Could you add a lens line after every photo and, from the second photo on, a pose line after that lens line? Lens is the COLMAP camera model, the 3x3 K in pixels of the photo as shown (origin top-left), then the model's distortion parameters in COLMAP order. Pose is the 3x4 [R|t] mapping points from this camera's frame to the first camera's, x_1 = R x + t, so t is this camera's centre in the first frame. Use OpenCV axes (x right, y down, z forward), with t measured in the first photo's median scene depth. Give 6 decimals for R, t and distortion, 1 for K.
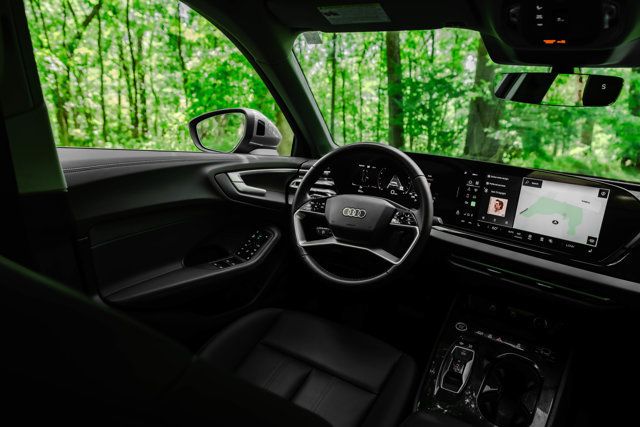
lens RADIAL K [[423.4, 0, 321.7], [0, 423.4, 215.9], [0, 0, 1]] dist [-0.007600, 0.009206]
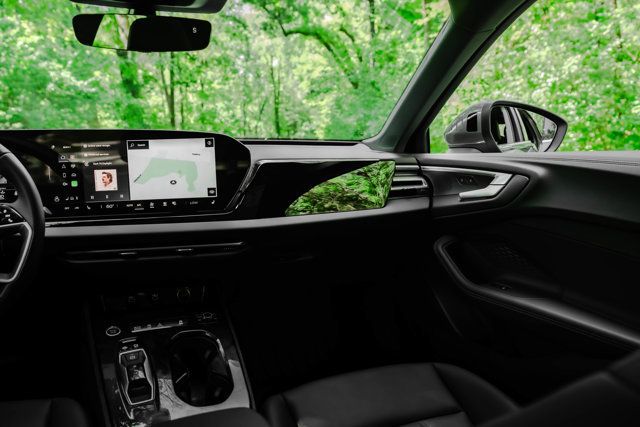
lens RADIAL K [[503.4, 0, 295.4], [0, 503.4, 213.5], [0, 0, 1]] dist [-0.011865, 0.015101]
pose [[0.599781, -0.227408, 0.767169, -0.131213], [0.241117, 0.965565, 0.097710, 0.034209], [-0.762972, 0.126373, 0.633959, 0.098232]]
